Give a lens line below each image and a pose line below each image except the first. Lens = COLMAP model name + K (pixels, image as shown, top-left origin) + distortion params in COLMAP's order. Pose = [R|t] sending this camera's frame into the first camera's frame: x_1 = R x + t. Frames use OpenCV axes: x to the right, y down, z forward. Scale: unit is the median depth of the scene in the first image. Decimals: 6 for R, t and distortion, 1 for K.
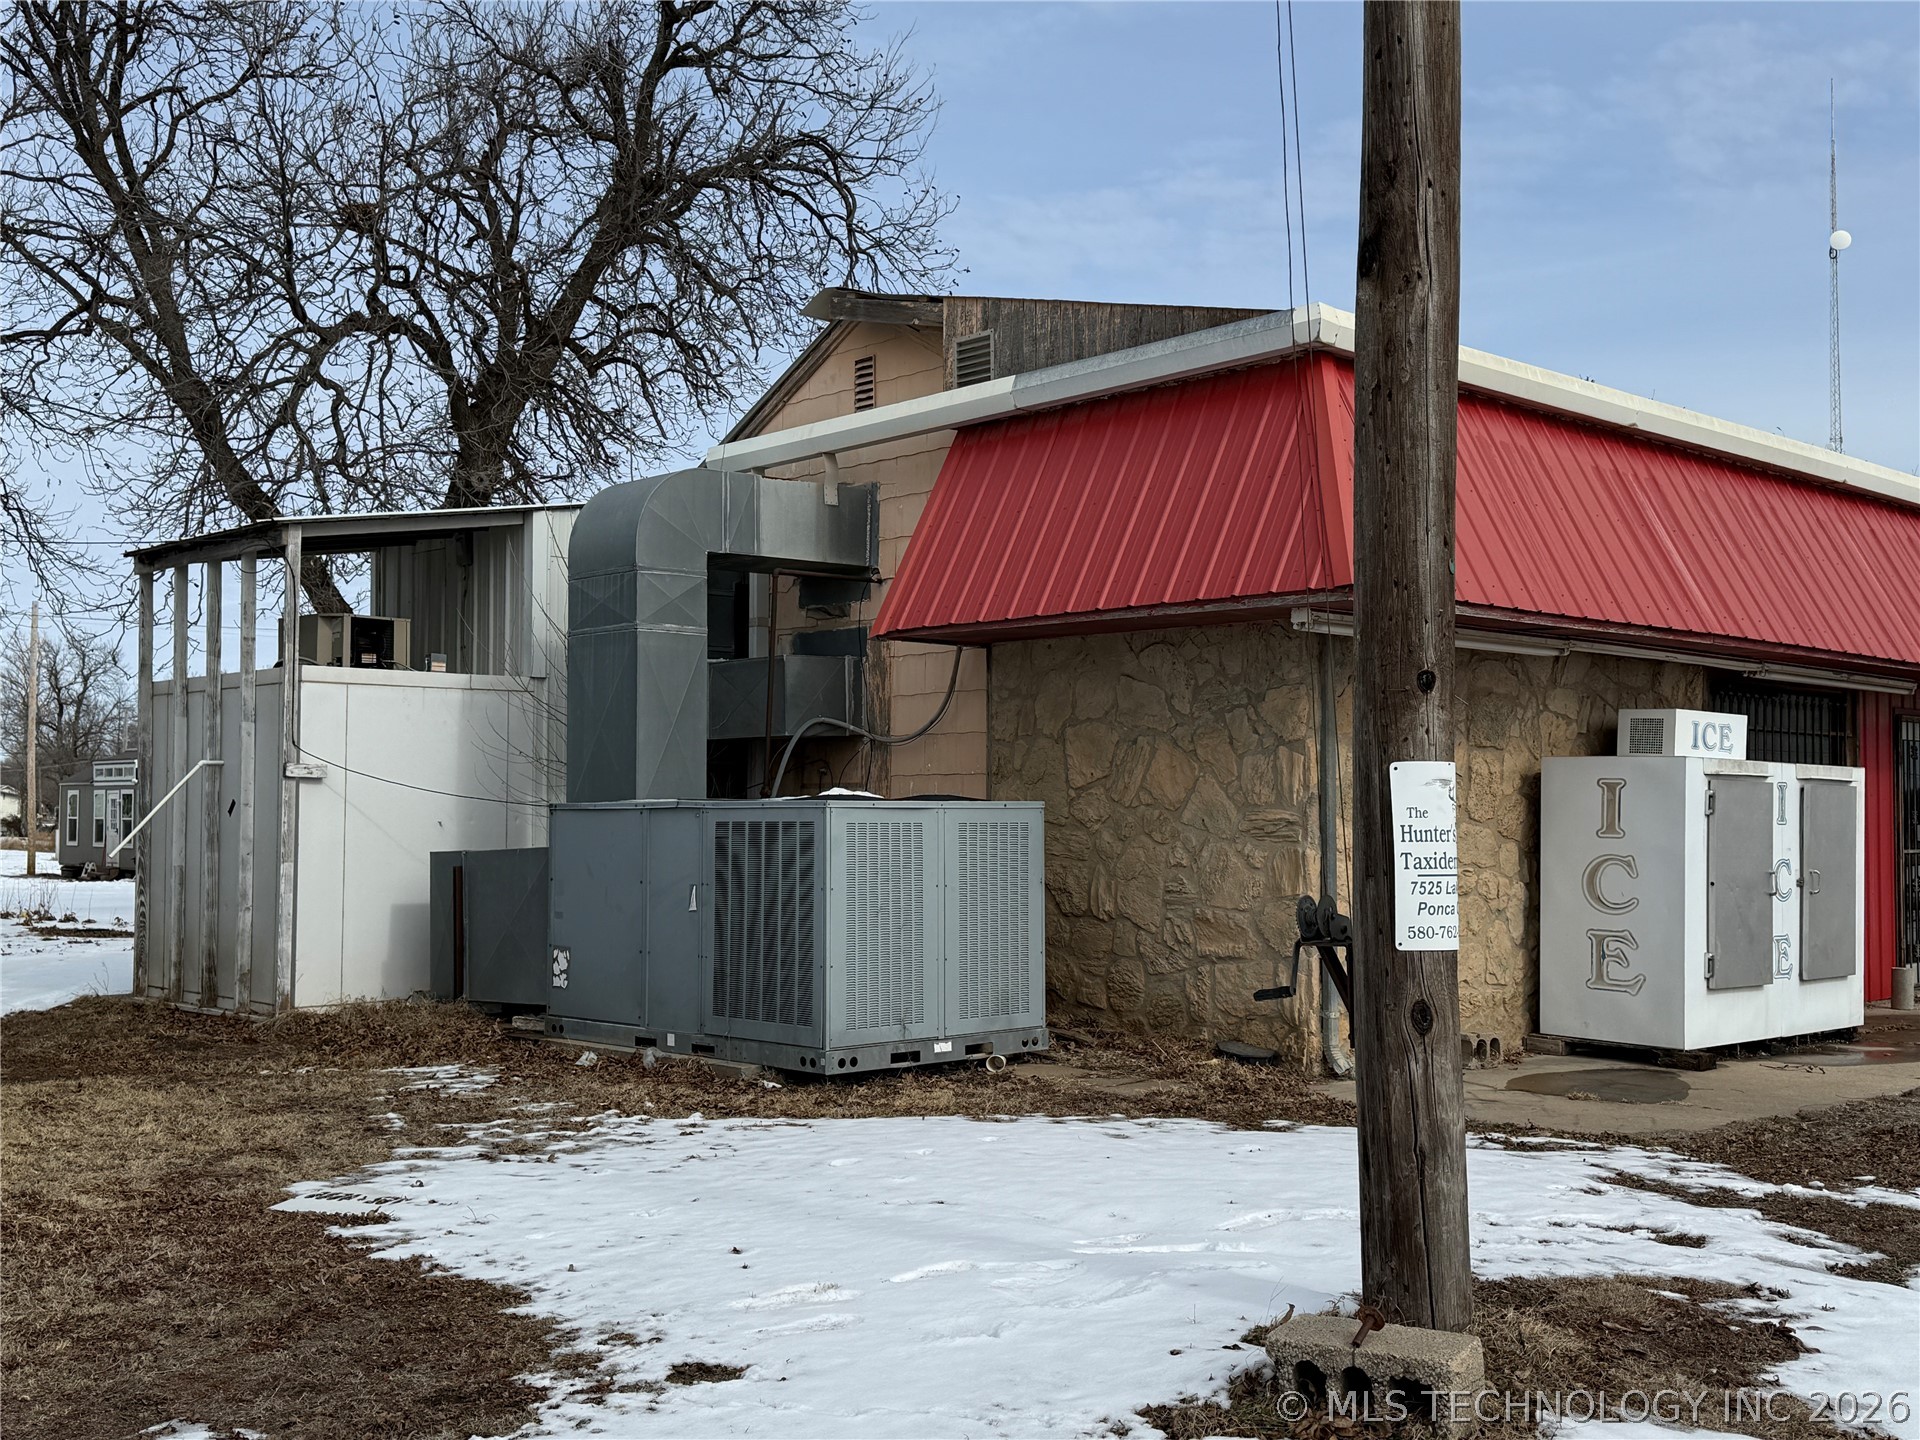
lens RADIAL K [[2051.0, 0, 960.0], [0, 2051.0, 720.0], [0, 0, 1]] dist [0.000557, 0.000949]
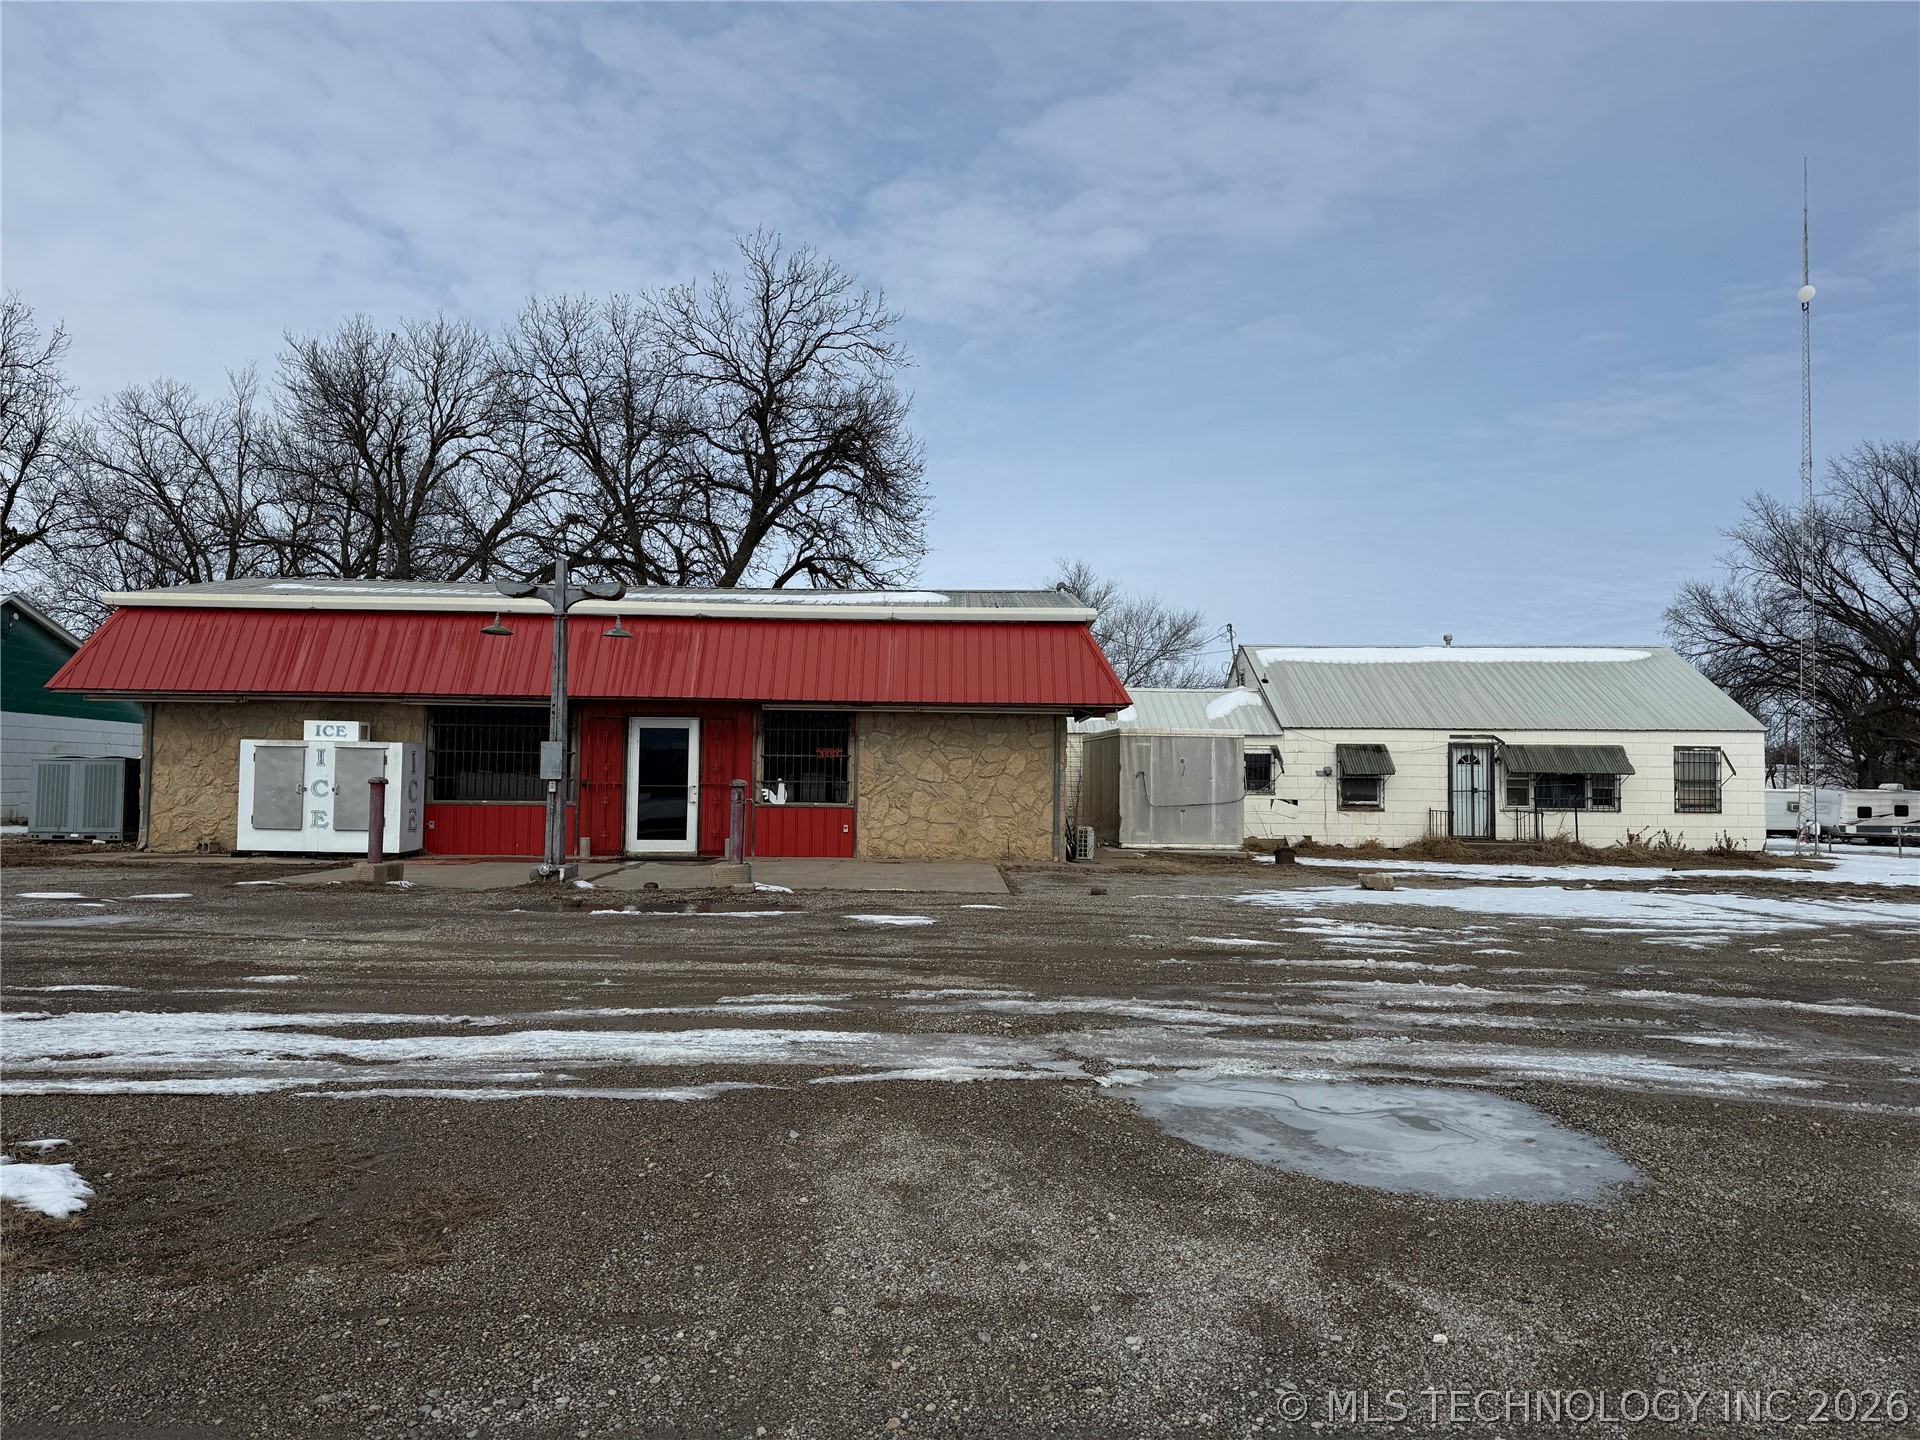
lens RADIAL K [[1346.4, 0, 960.0], [0, 1346.4, 720.0], [0, 0, 1]] dist [0.112425, -0.151239]
pose [[0.729962, -0.029298, -0.682860, 2.090285], [0.023881, 0.999564, -0.017358, 0.042401], [0.683071, -0.003636, 0.730343, 0.325522]]
